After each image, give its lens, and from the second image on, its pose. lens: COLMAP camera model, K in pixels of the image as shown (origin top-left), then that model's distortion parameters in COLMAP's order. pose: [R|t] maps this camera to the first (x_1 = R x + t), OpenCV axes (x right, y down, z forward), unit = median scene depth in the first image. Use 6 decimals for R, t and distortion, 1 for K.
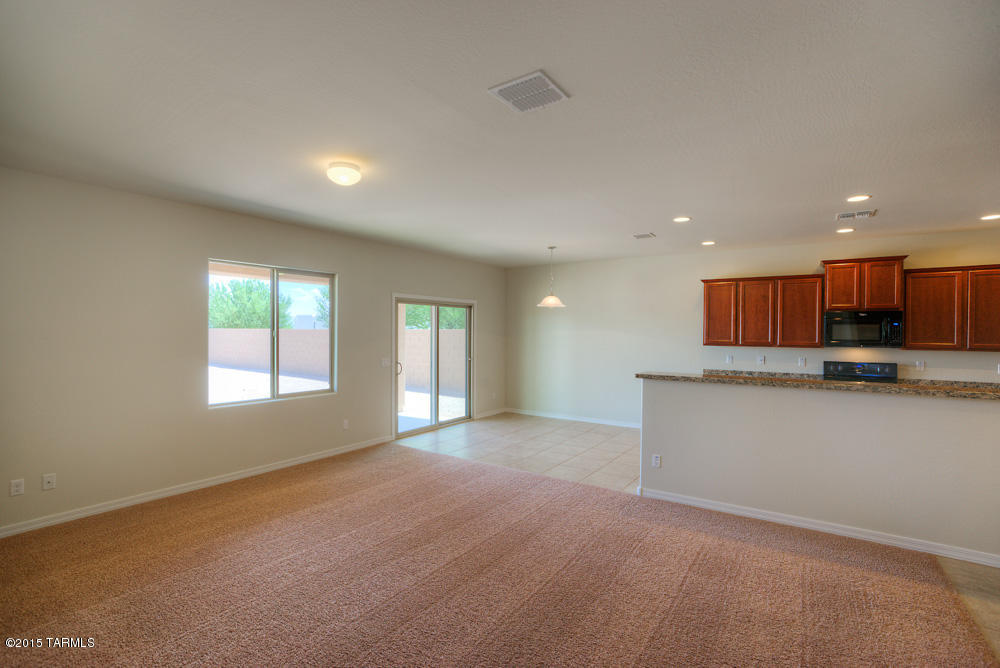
lens RADIAL K [[468.5, 0, 495.3], [0, 468.5, 333.3], [0, 0, 1]] dist [-0.002993, 0.000743]
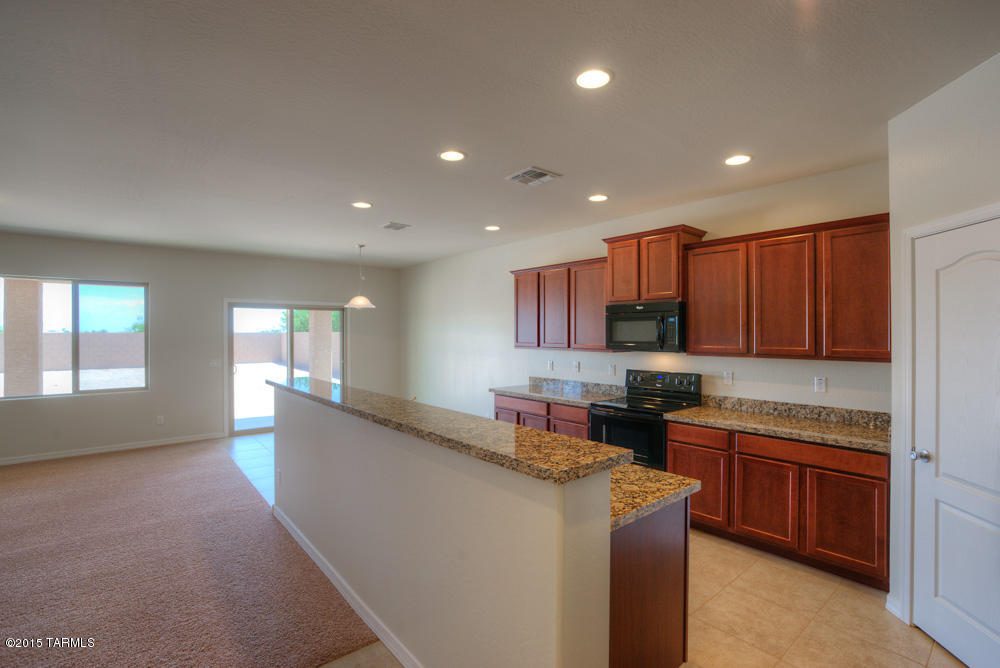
lens RADIAL K [[468.5, 0, 495.0], [0, 468.5, 335.6], [0, 0, 1]] dist [-0.002993, 0.000743]
pose [[0.950712, -0.005543, -0.310025, 0.780432], [0.005539, 0.999984, -0.000893, 0.003541], [0.310025, -0.000868, 0.950728, 0.204870]]
